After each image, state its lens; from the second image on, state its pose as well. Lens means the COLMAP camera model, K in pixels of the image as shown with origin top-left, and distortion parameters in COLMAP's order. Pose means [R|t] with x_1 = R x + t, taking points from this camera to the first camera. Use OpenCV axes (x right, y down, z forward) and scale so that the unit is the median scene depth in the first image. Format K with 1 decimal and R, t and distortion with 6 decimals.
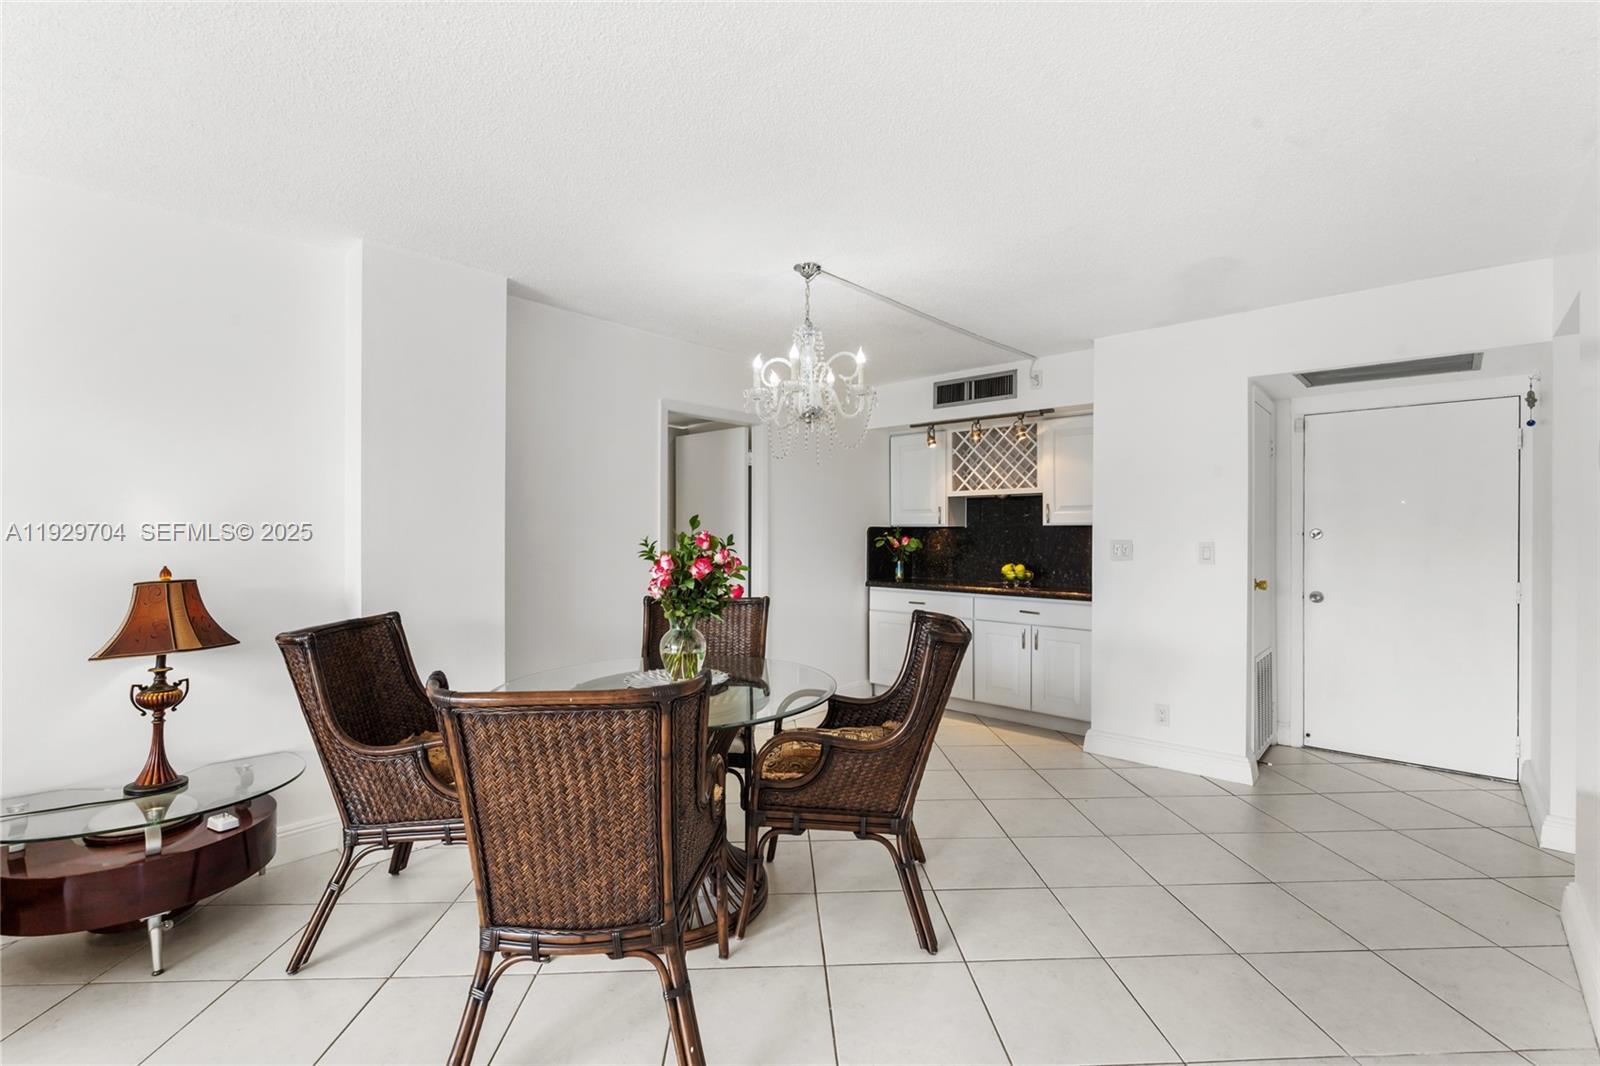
lens RADIAL K [[709.4, 0, 800.0], [0, 709.4, 533.0], [0, 0, 1]] dist [-0.003140, -0.000543]
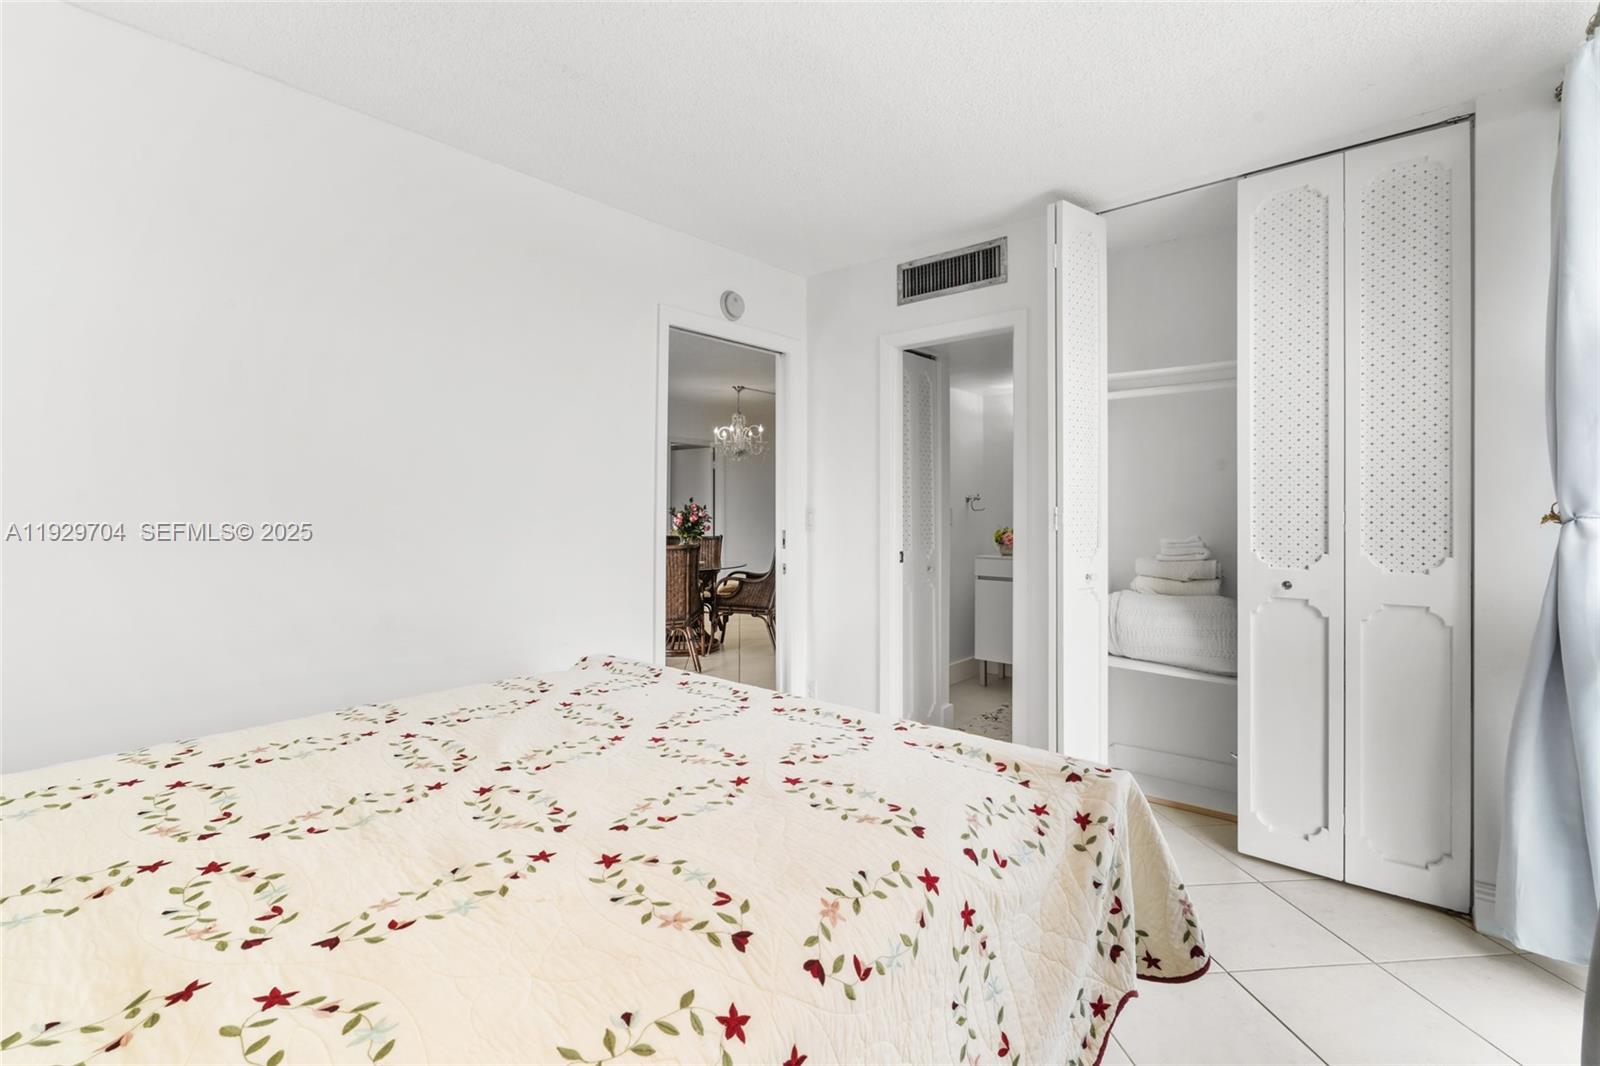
lens RADIAL K [[722.2, 0, 796.6], [0, 722.2, 516.0], [0, 0, 1]] dist [-0.001302, 0.000035]
pose [[0.999319, -0.002884, 0.036782, 0.123961], [0.002716, 0.999986, 0.004619, 0.027873], [-0.036795, -0.004516, 0.999313, -1.472574]]
